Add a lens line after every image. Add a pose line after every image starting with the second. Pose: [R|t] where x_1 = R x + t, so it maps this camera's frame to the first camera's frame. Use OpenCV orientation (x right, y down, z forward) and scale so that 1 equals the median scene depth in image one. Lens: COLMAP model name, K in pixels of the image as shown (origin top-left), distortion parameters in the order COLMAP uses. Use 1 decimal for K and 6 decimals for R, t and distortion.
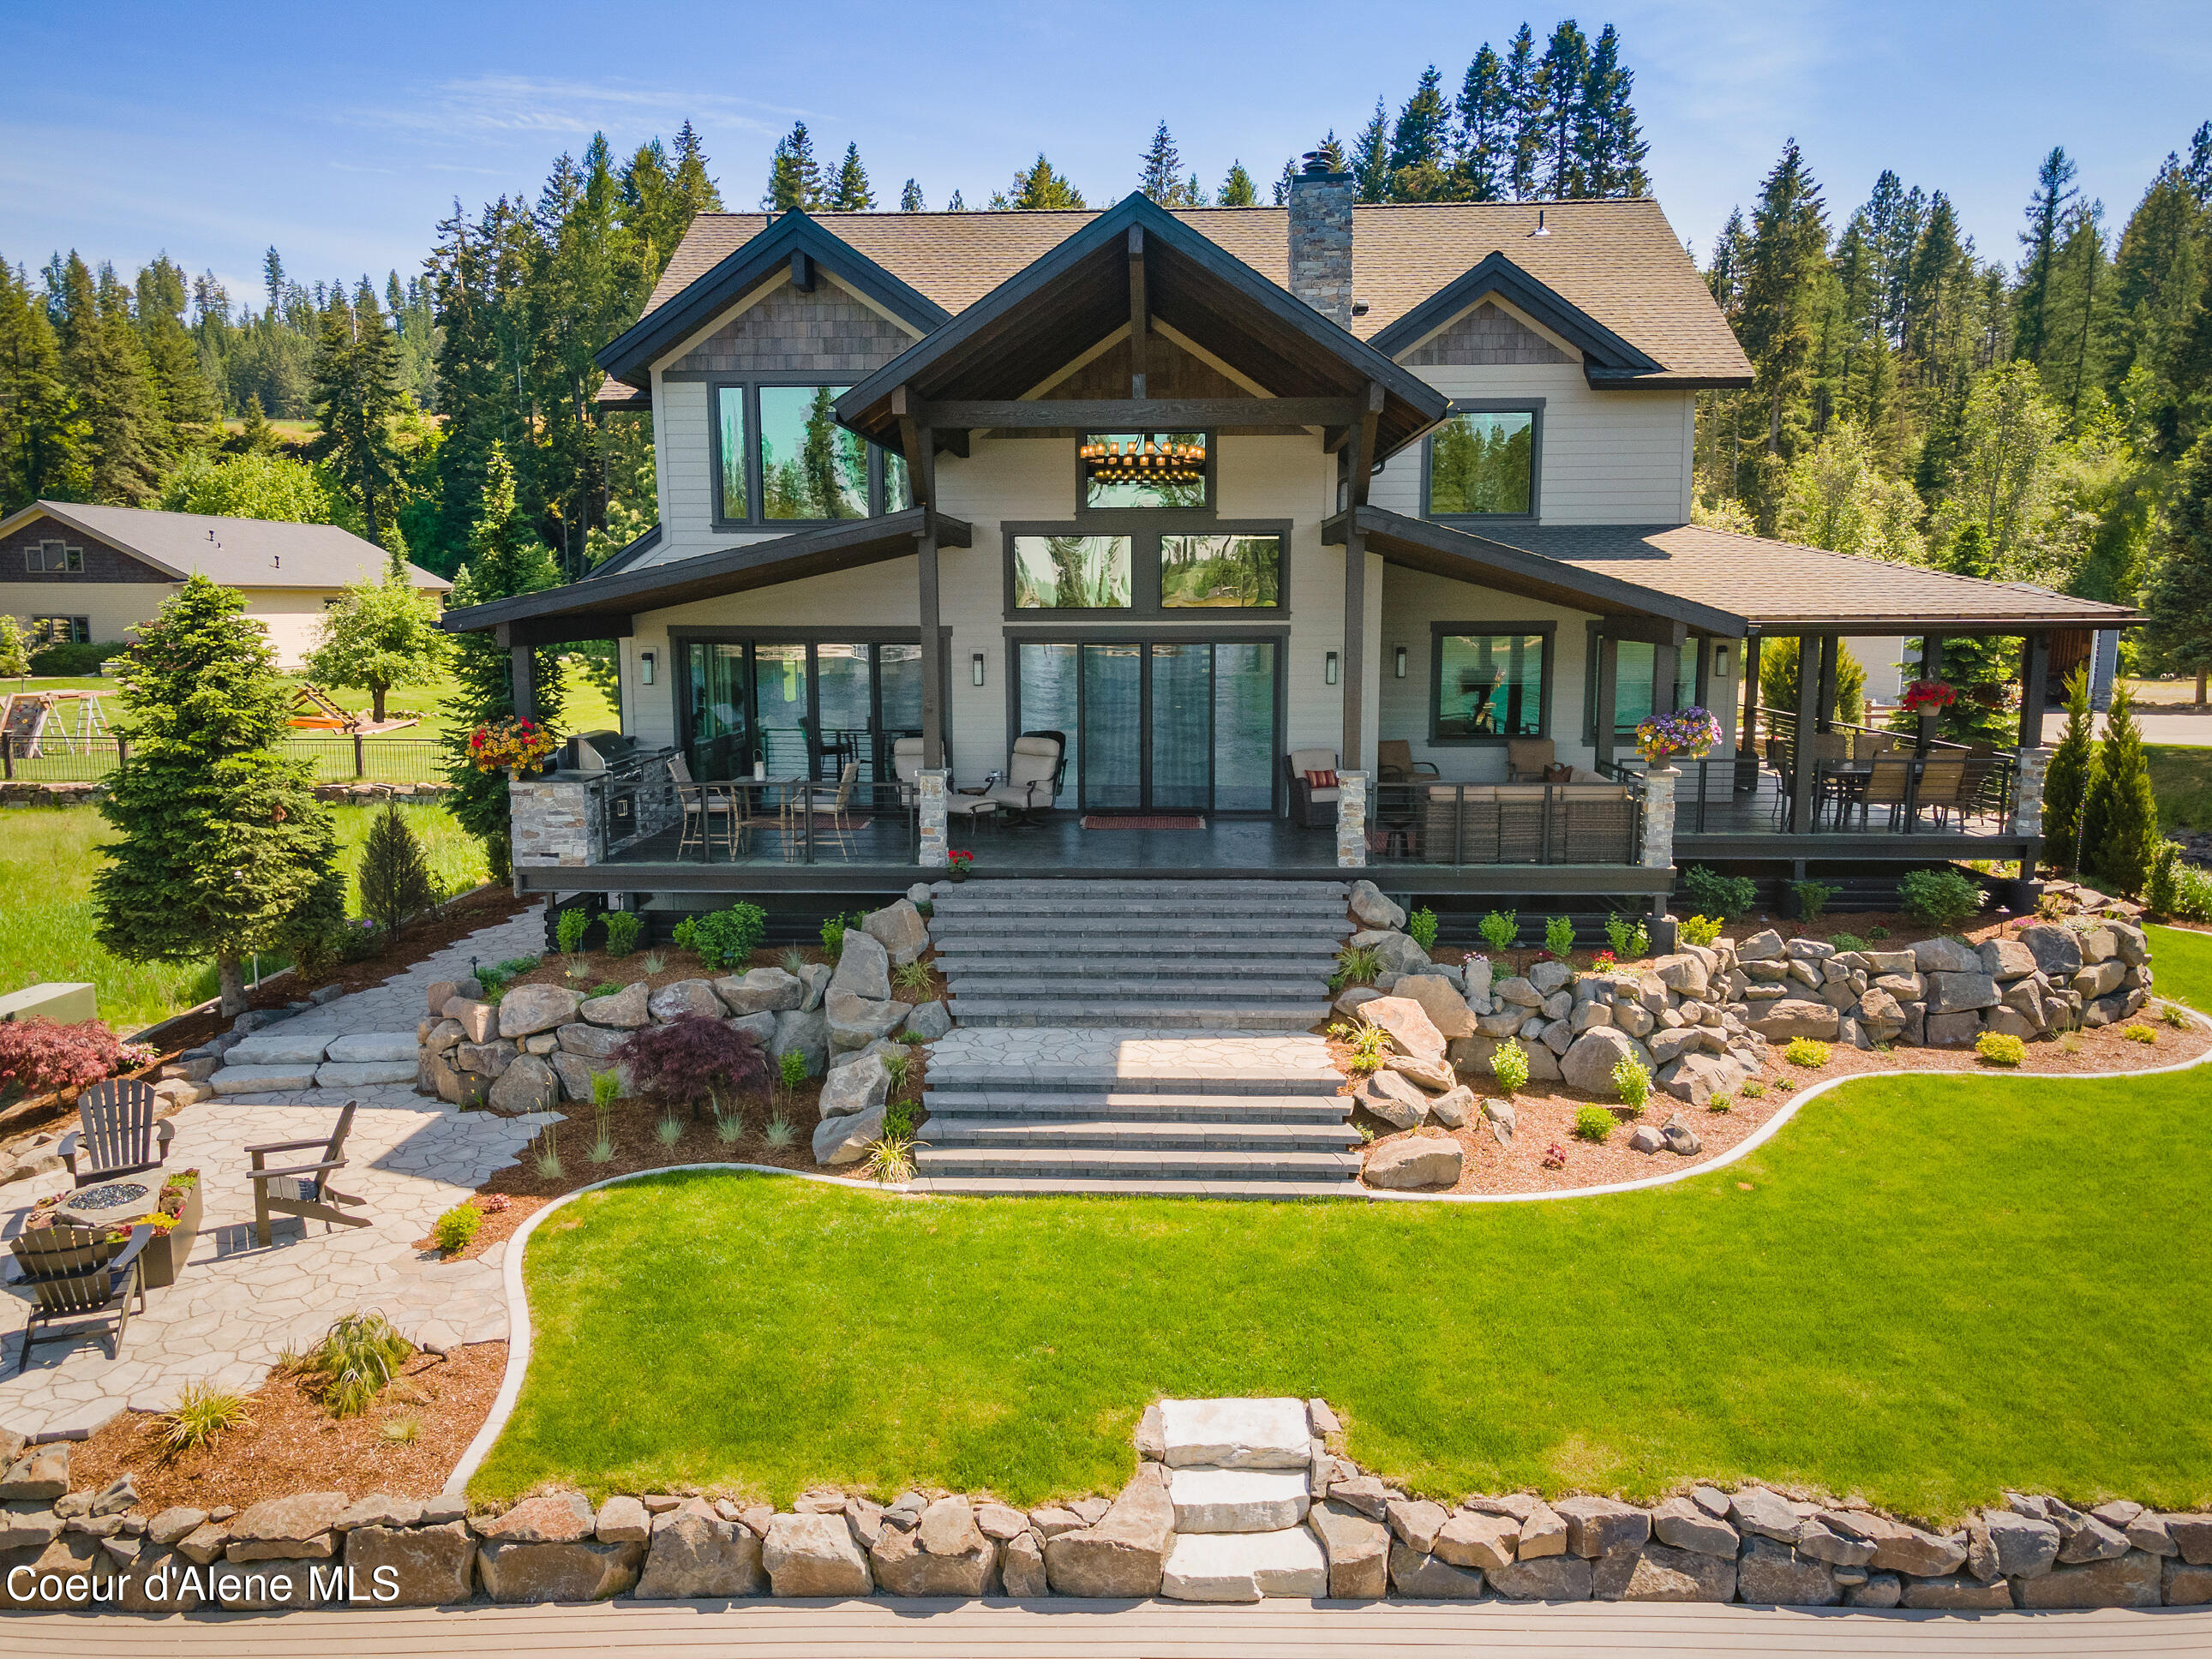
lens RADIAL K [[1596.1, 0, 1106.2], [0, 1596.1, 826.4], [0, 0, 1]] dist [0.022655, 0.032442]
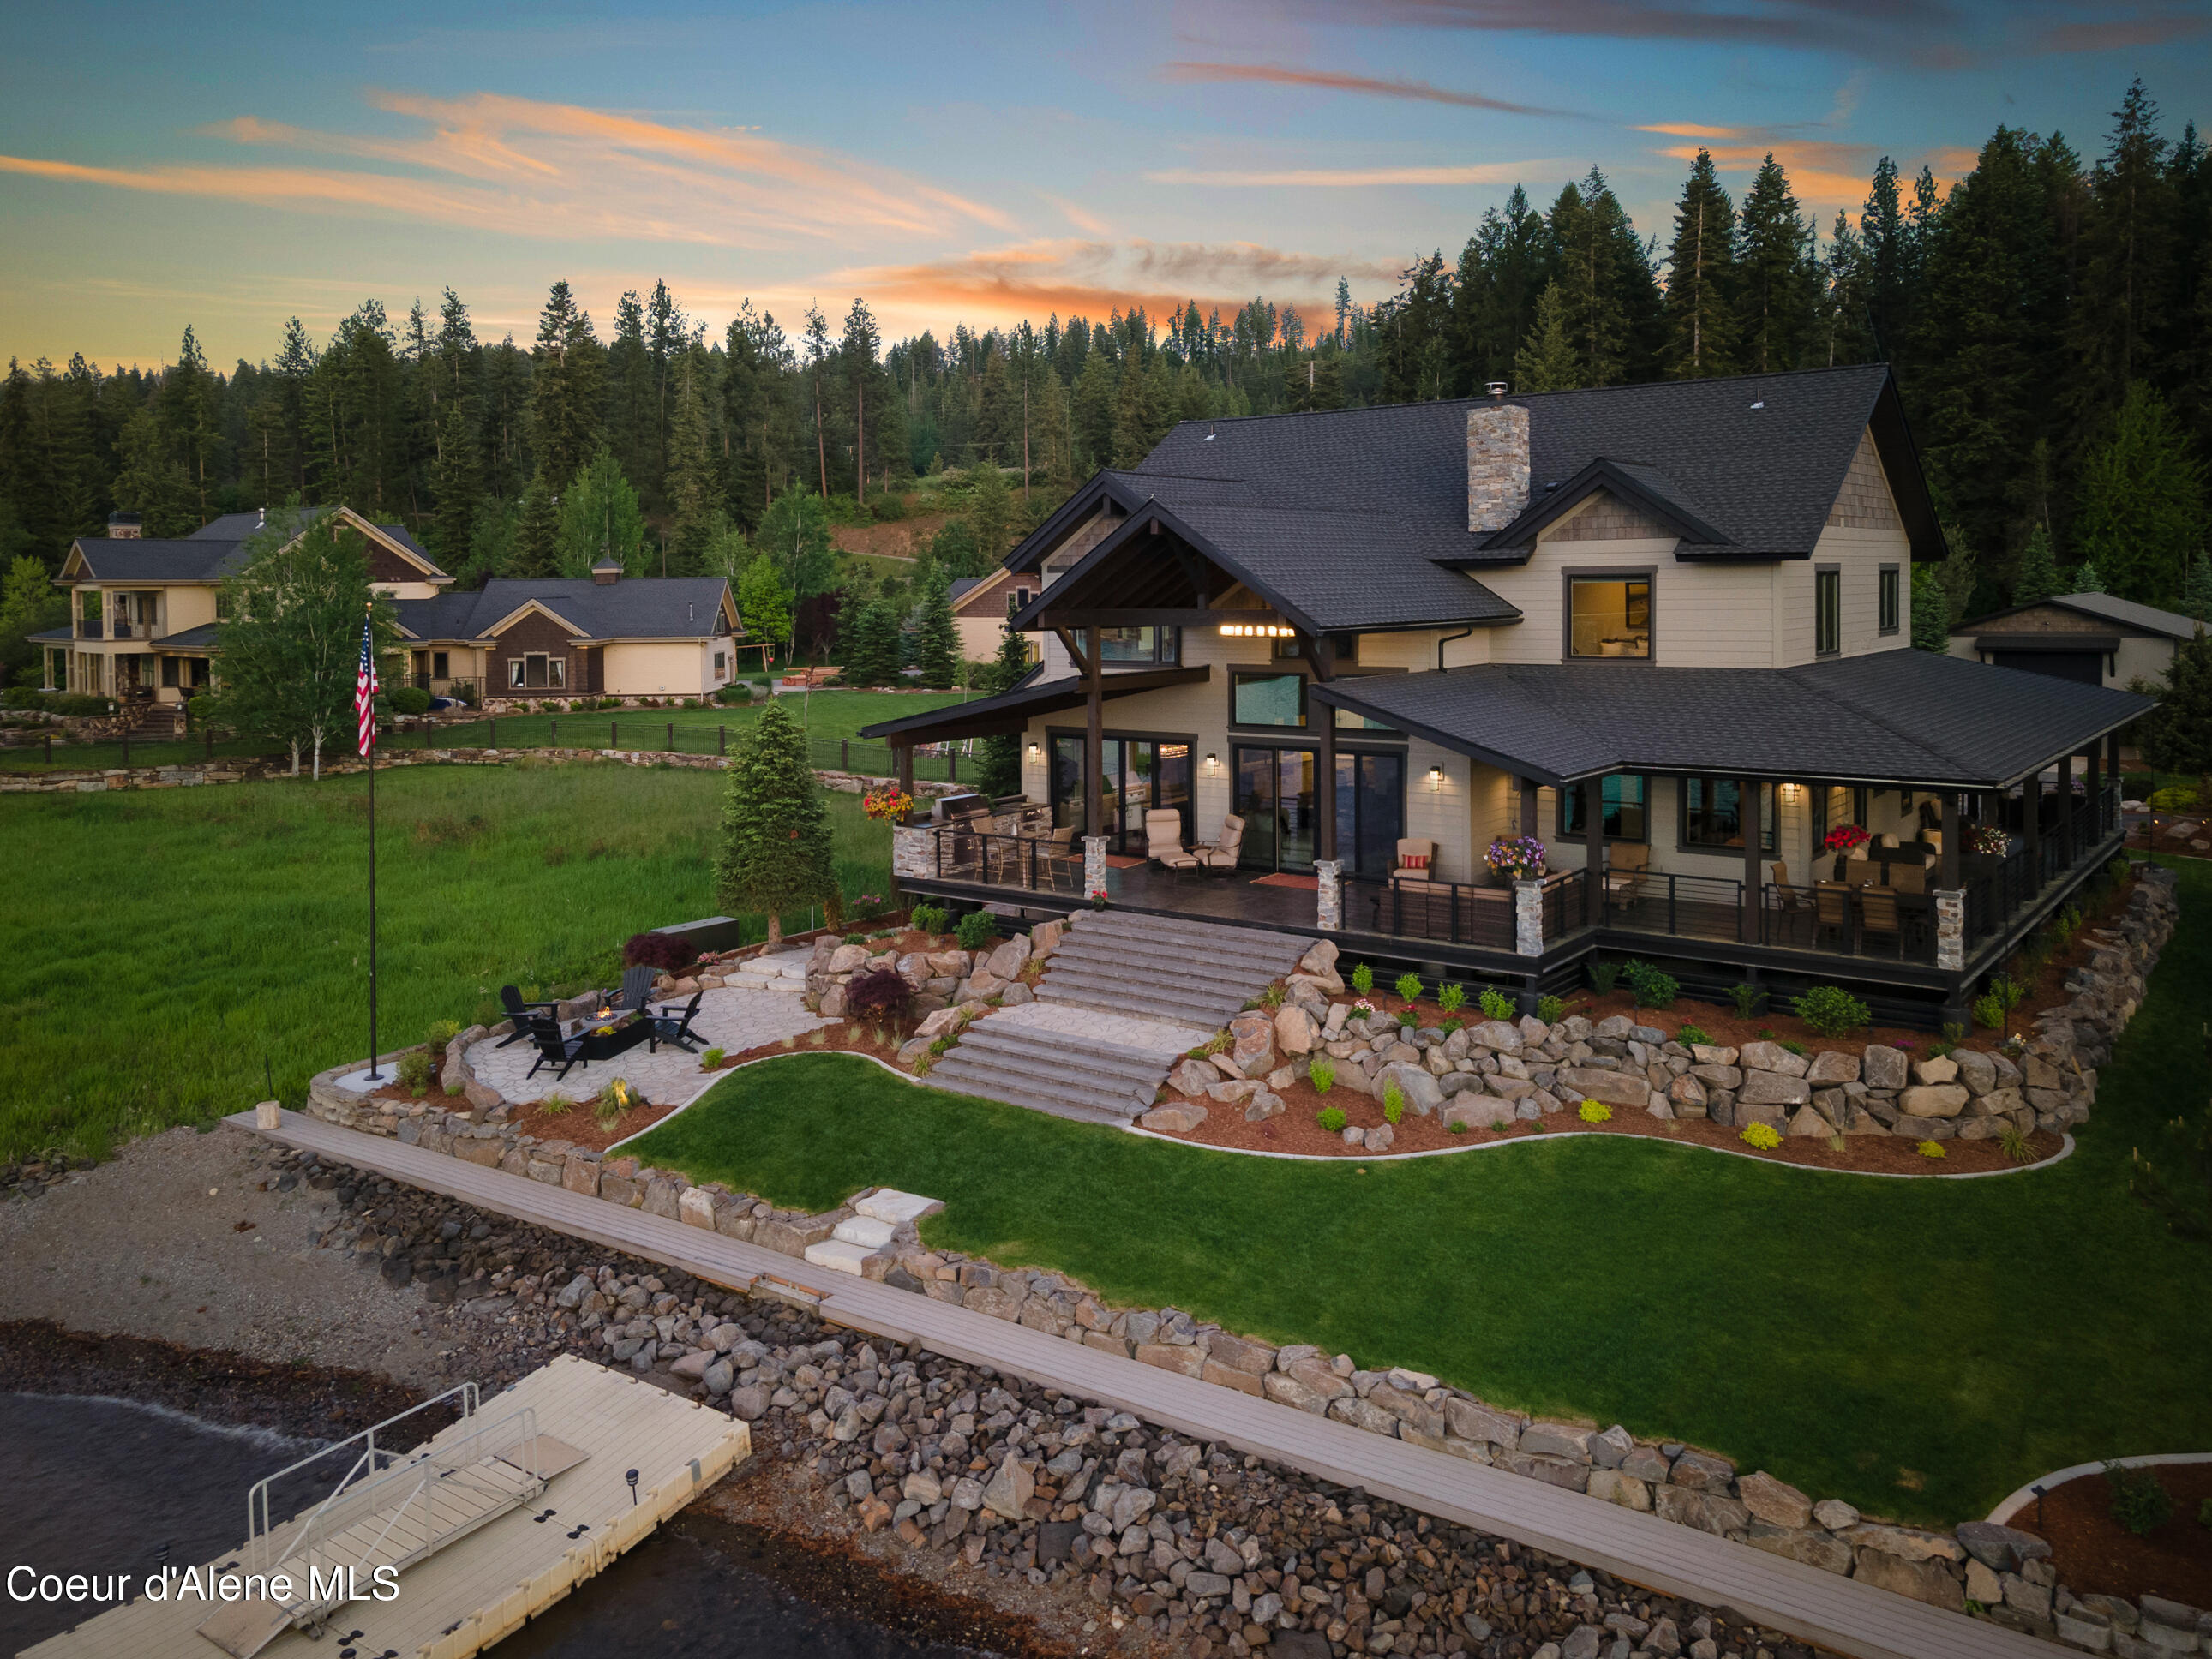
lens RADIAL K [[1700.7, 0, 1134.4], [0, 1700.7, 612.5], [0, 0, 1]] dist [0.029485, 0.003534]
pose [[0.827285, 0.003510, -0.561771, 0.707977], [-0.071878, 0.992423, -0.099649, -0.074667], [0.557165, 0.122817, 0.821269, -0.308704]]
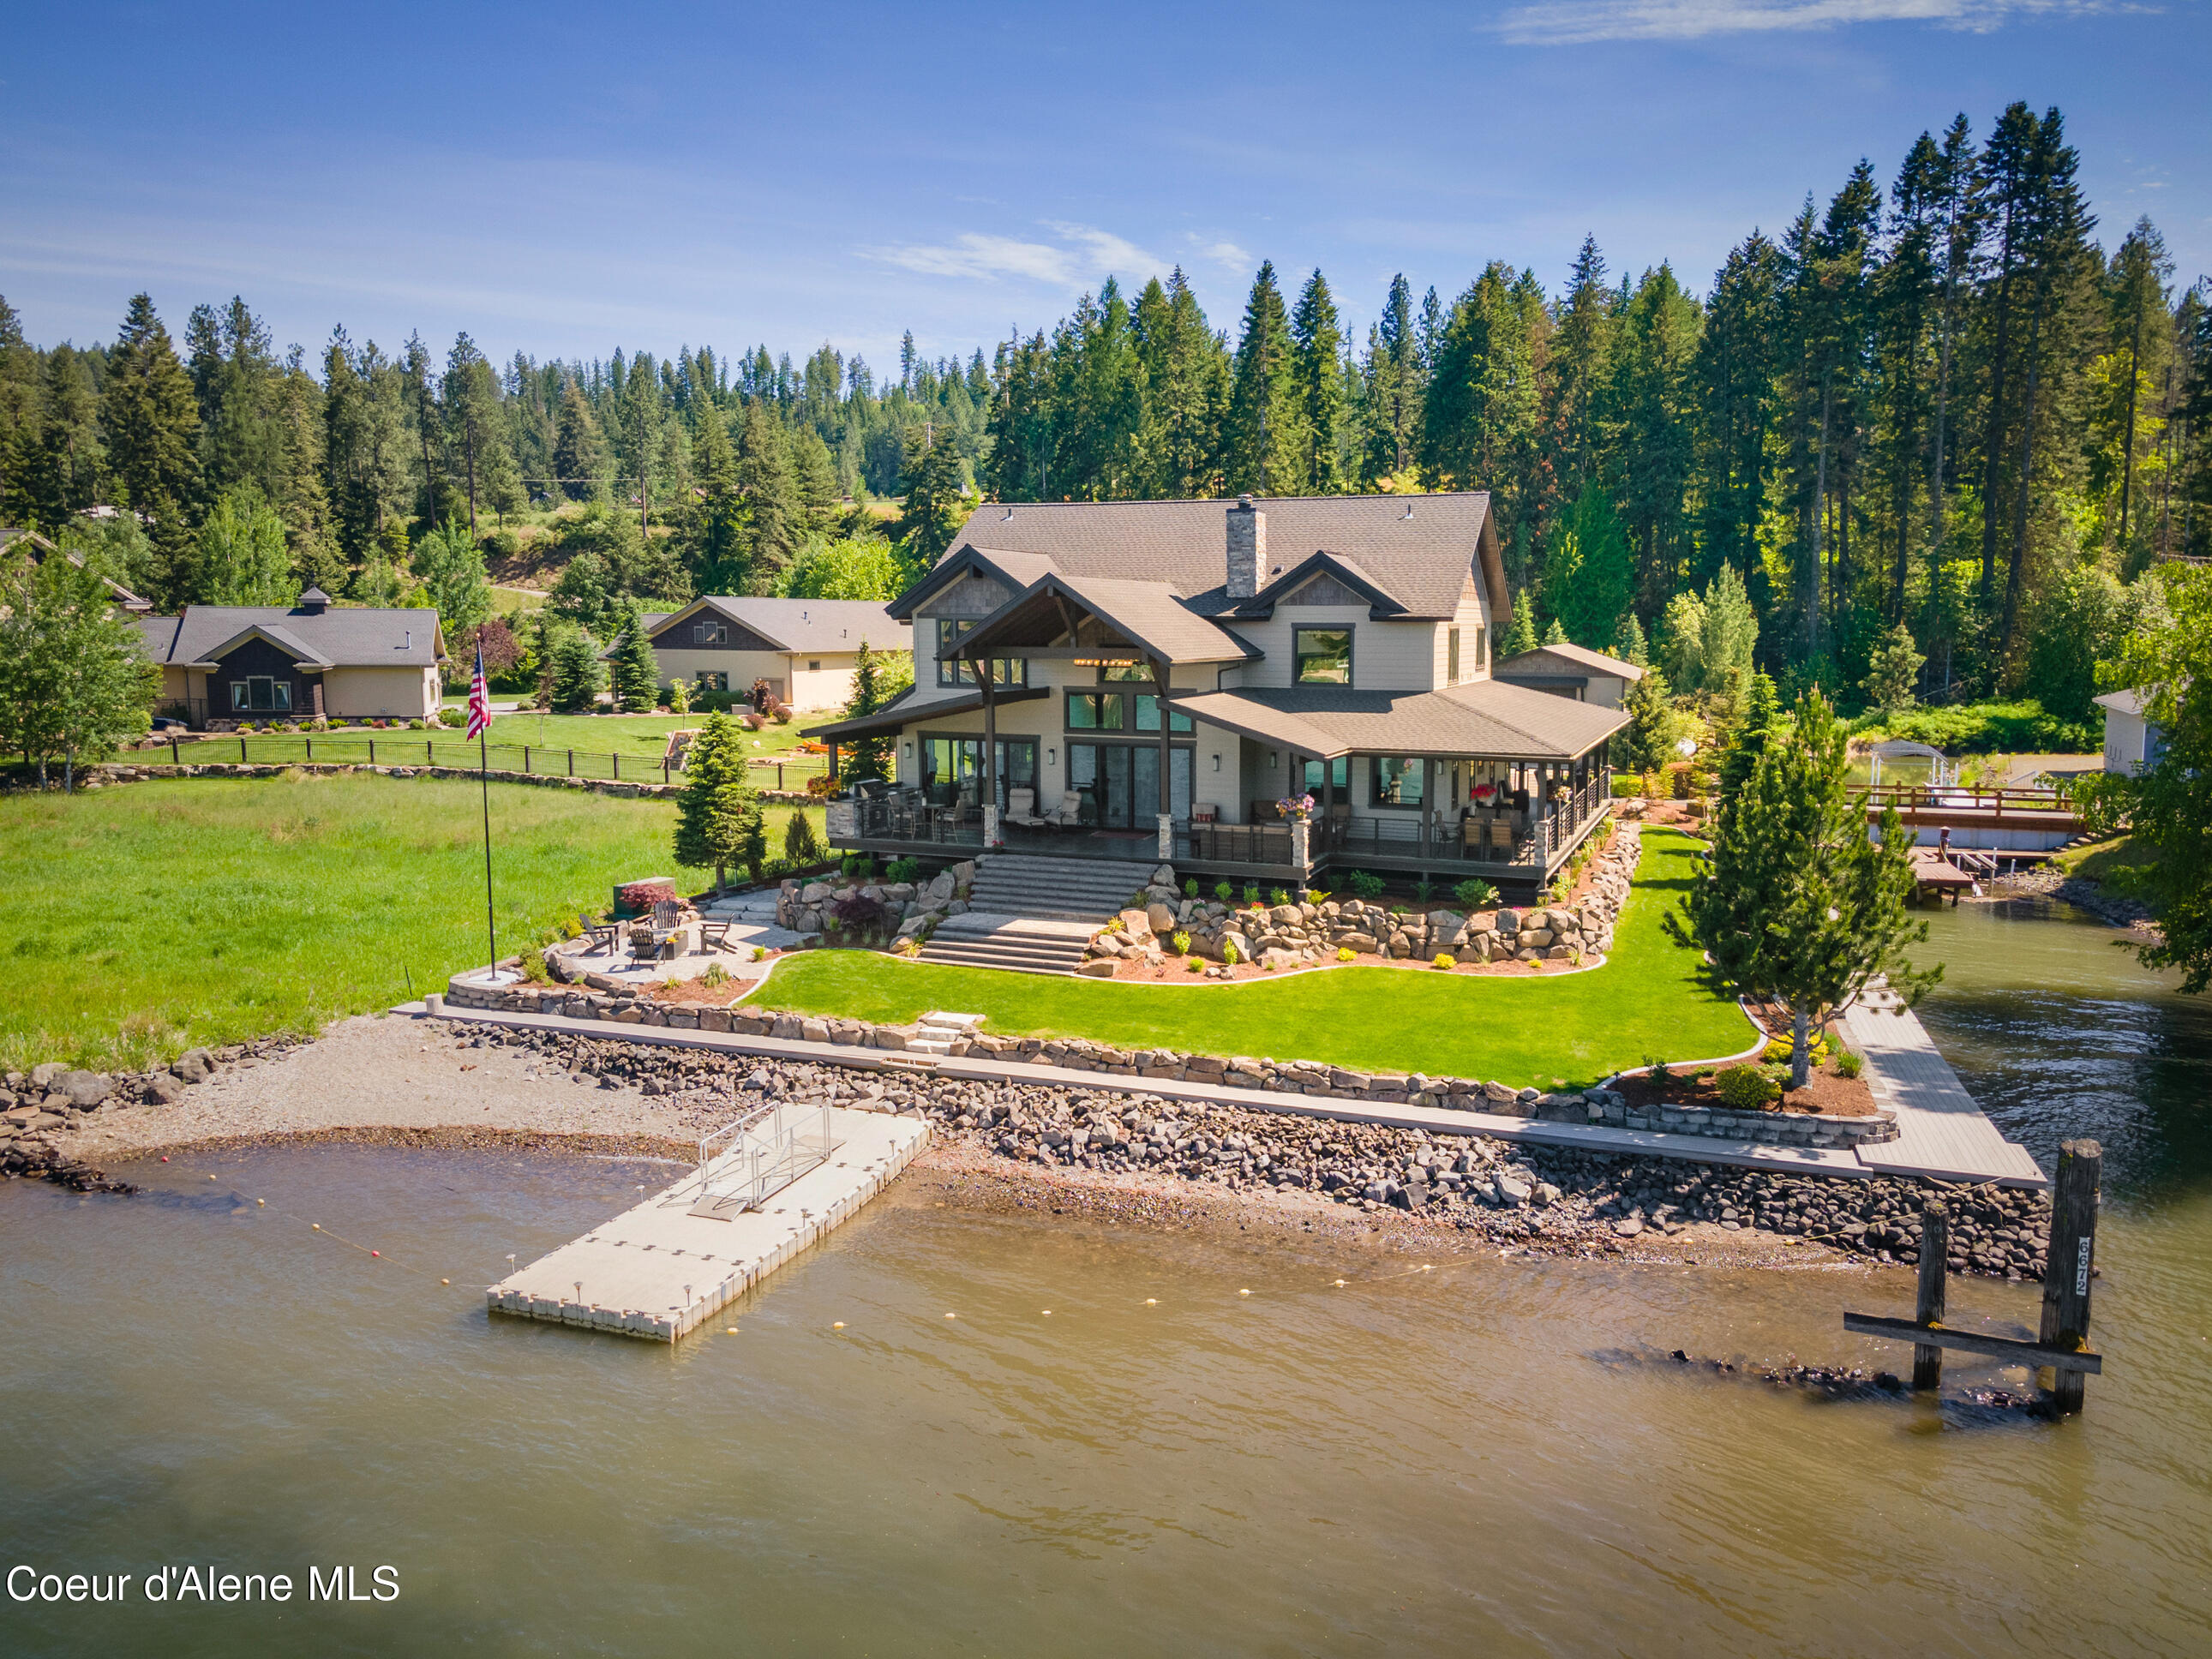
lens RADIAL K [[1599.8, 0, 1121.4], [0, 1599.8, 773.7], [0, 0, 1]] dist [0.014493, 0.062147]
pose [[0.944705, 0.040484, -0.325414, 0.657705], [-0.056616, 0.997584, -0.040253, 0.001662], [0.322998, 0.056451, 0.944715, -0.888035]]
